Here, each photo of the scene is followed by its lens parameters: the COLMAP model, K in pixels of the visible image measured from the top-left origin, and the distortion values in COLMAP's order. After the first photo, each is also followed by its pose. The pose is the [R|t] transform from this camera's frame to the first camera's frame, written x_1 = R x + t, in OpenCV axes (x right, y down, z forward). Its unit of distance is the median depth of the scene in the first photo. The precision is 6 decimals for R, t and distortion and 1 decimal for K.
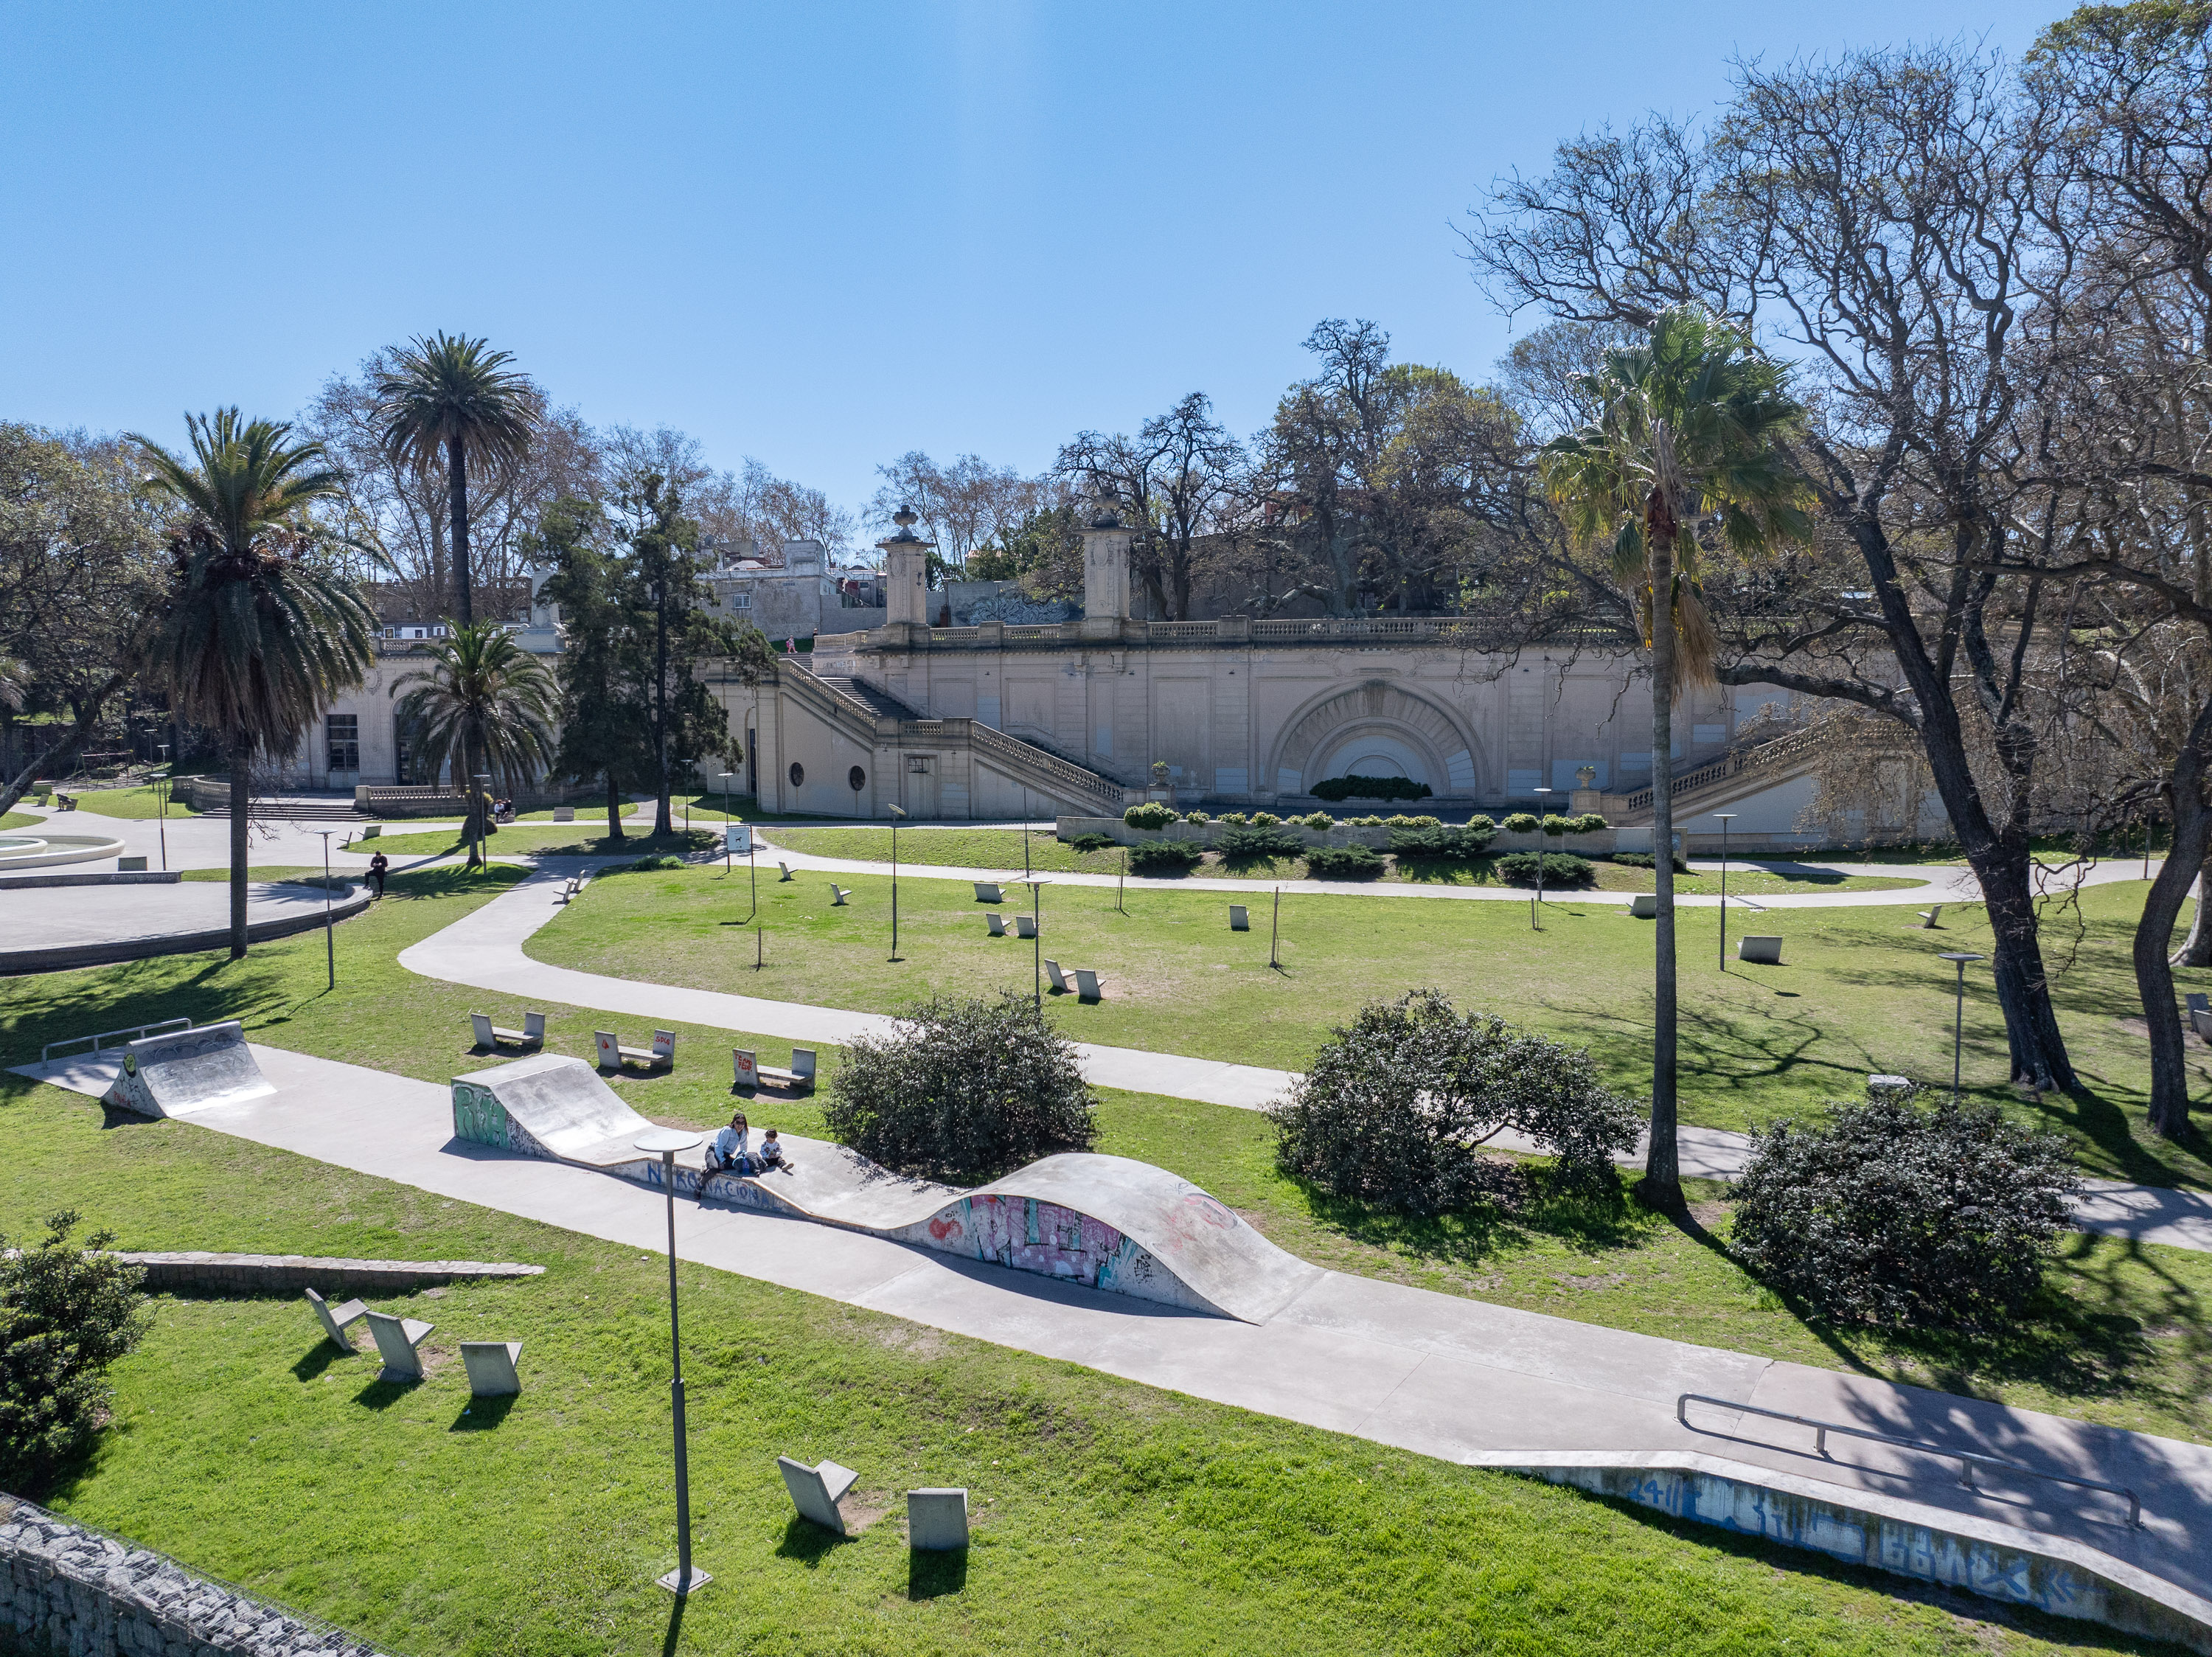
lens RADIAL K [[1581.9, 0, 1106.0], [0, 1581.9, 828.5], [0, 0, 1]] dist [-0.041355, -0.001351]
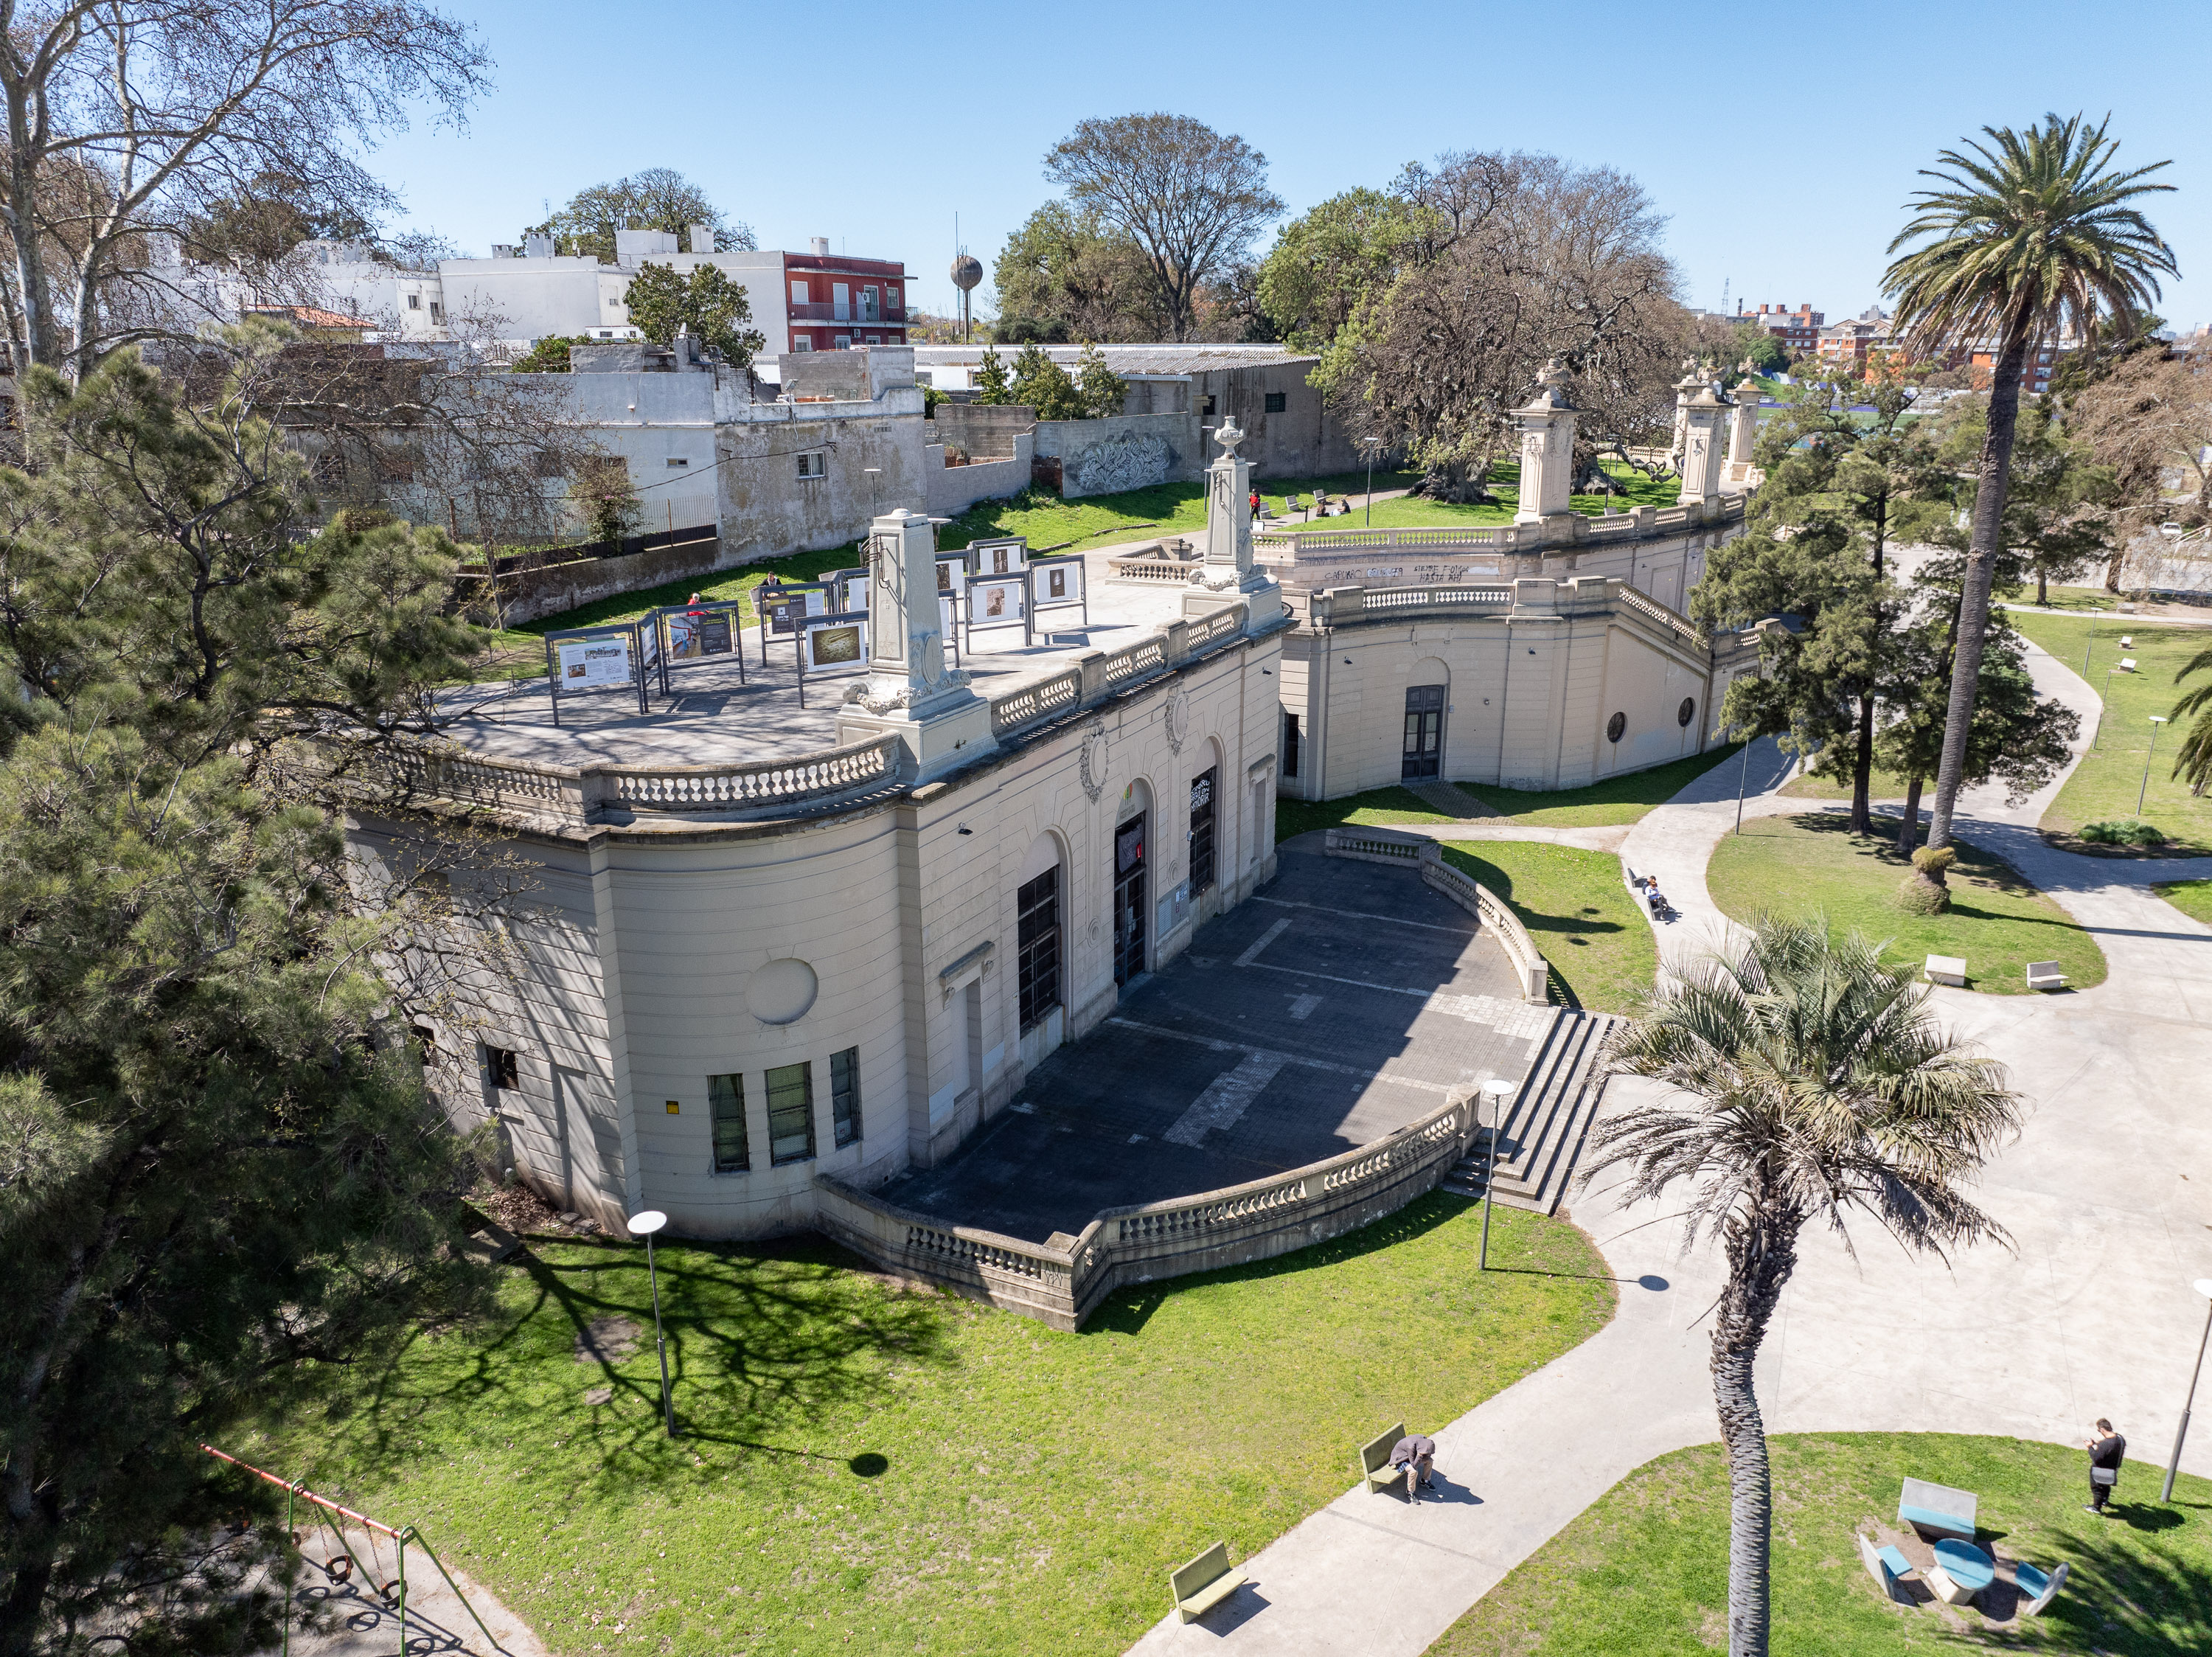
lens RADIAL K [[1547.6, 0, 1106.0], [0, 1547.6, 828.5], [0, 0, 1]] dist [-0.041512, 0.000284]
pose [[0.236639, -0.285261, 0.928778, -0.939318], [0.093341, 0.958182, 0.270510, -0.207533], [-0.967104, 0.022680, 0.253370, 1.027597]]
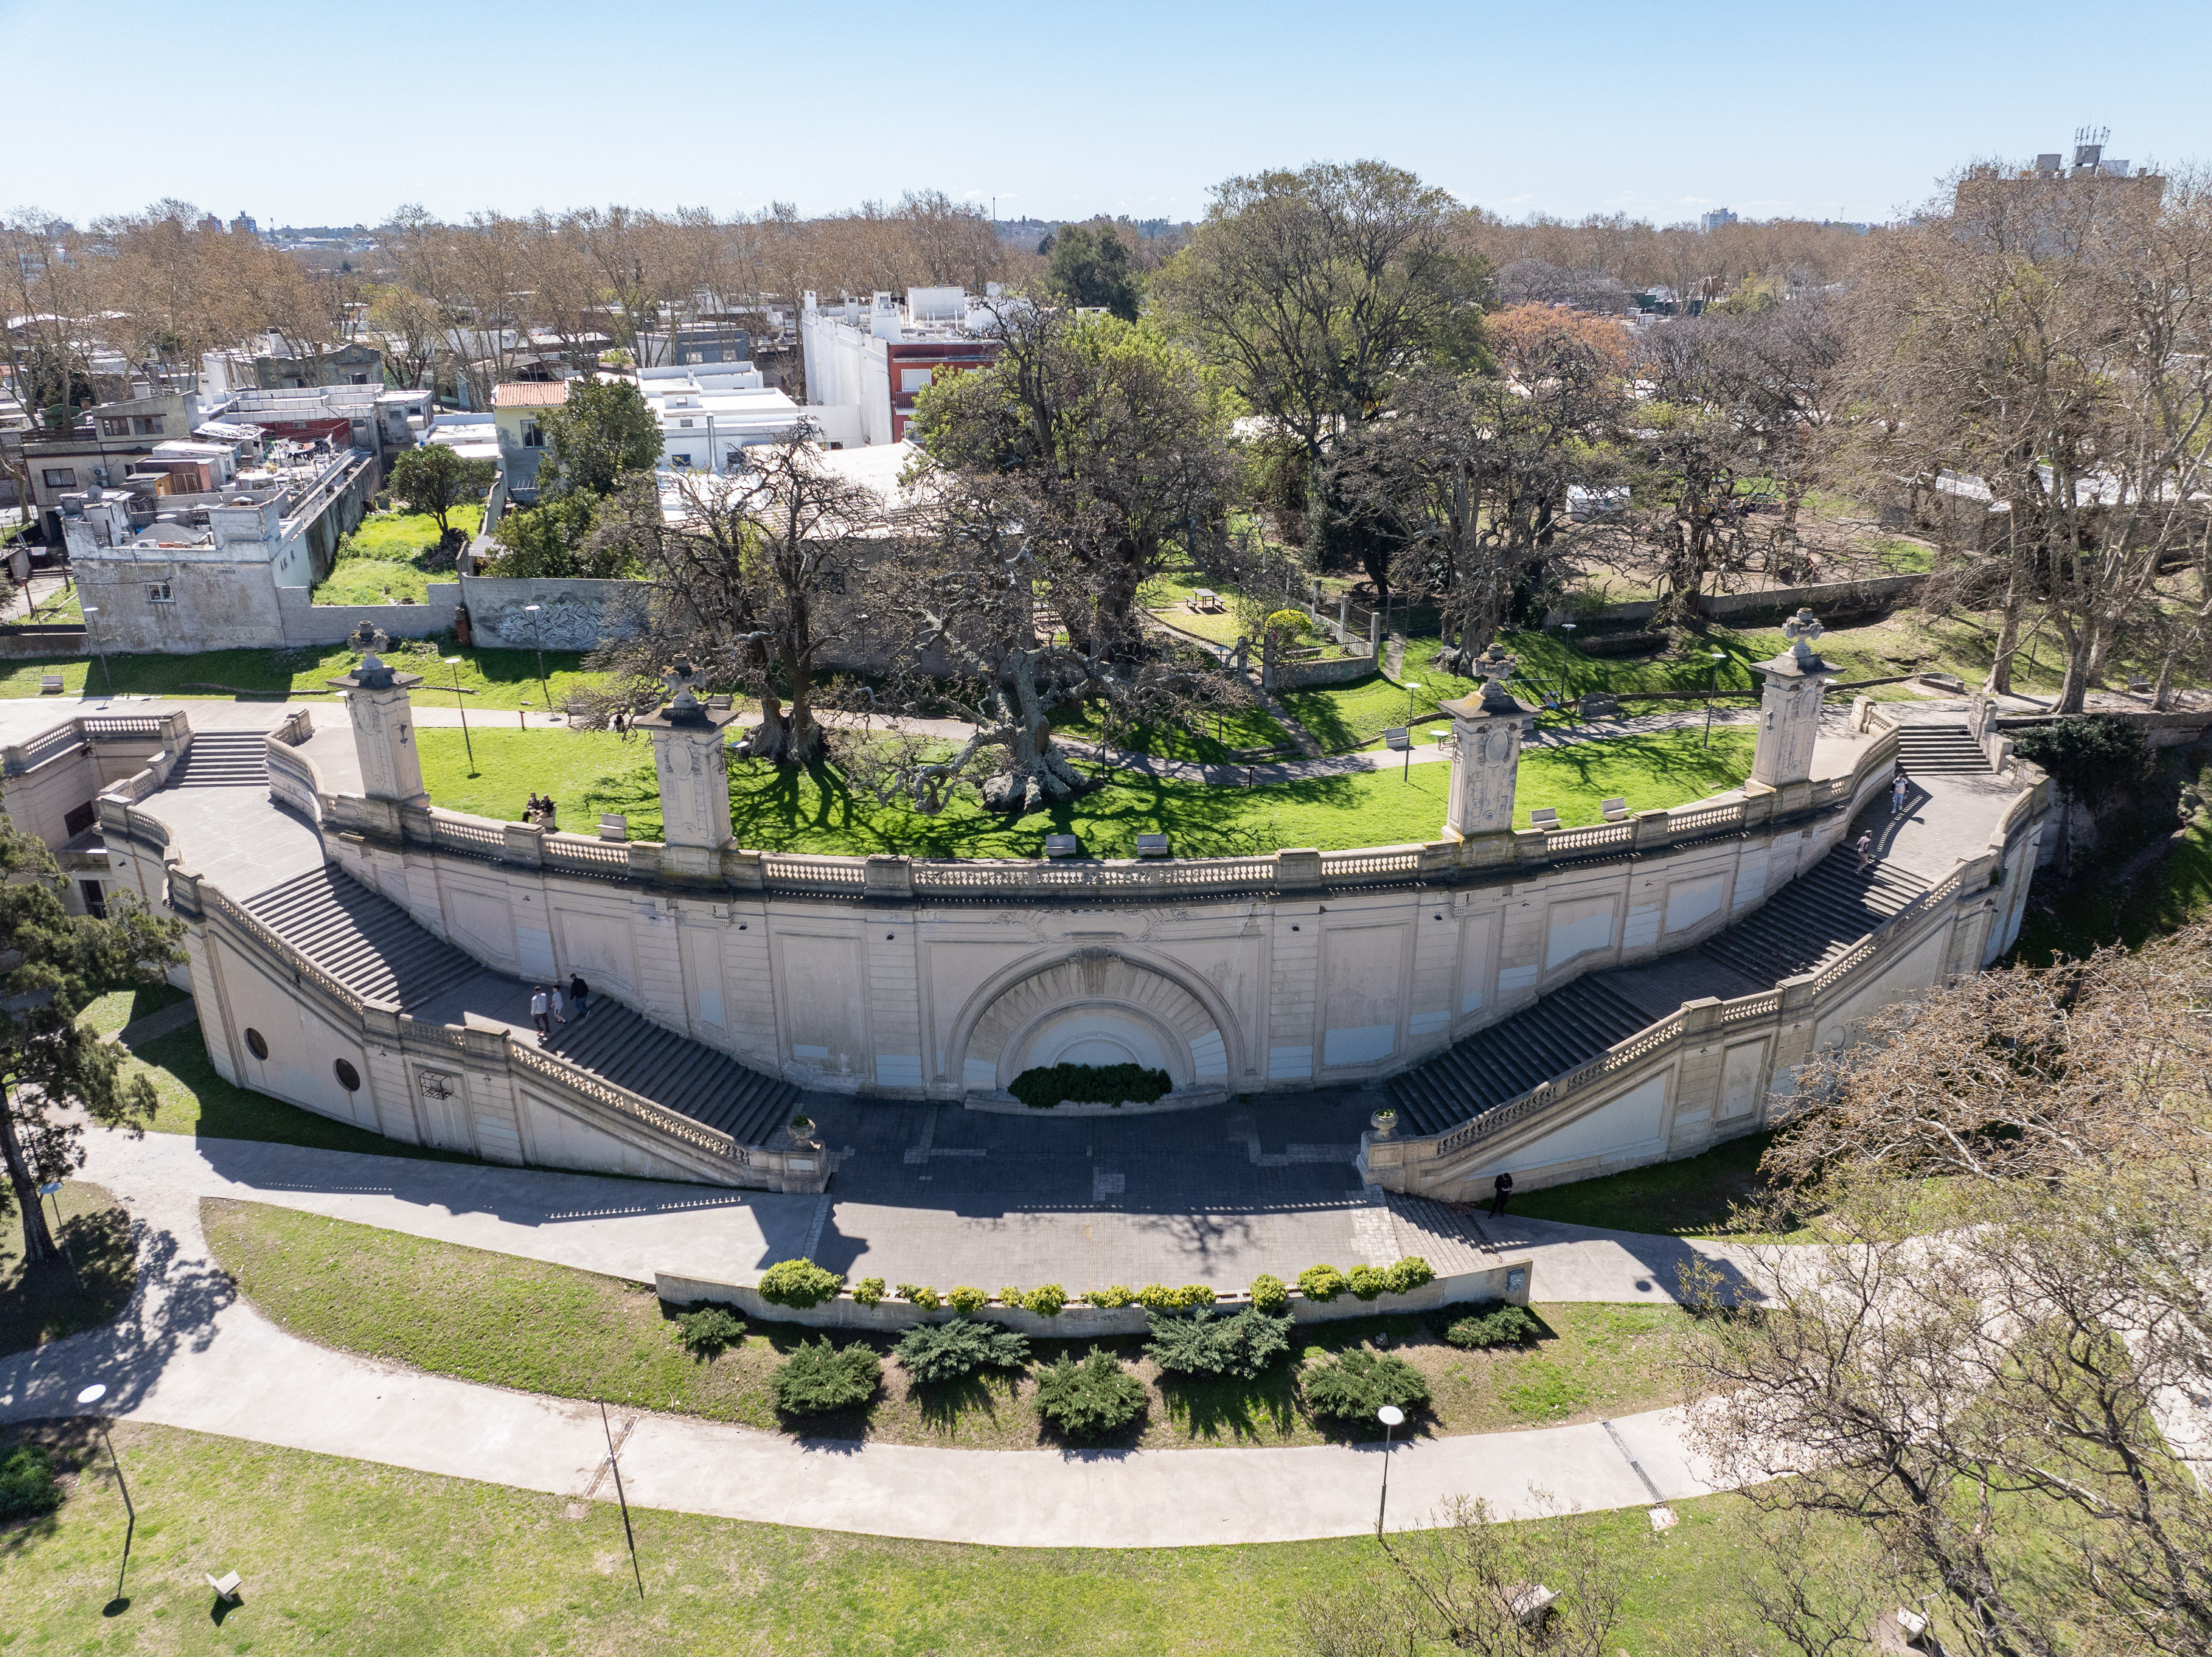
lens RADIAL K [[1547.6, 0, 1106.0], [0, 1547.6, 828.5], [0, 0, 1]] dist [-0.041512, 0.000284]
pose [[0.969179, -0.088056, 0.230084, 0.016752], [0.021167, 0.960249, 0.278341, -0.293640], [-0.245447, -0.264892, 0.932517, 0.310101]]
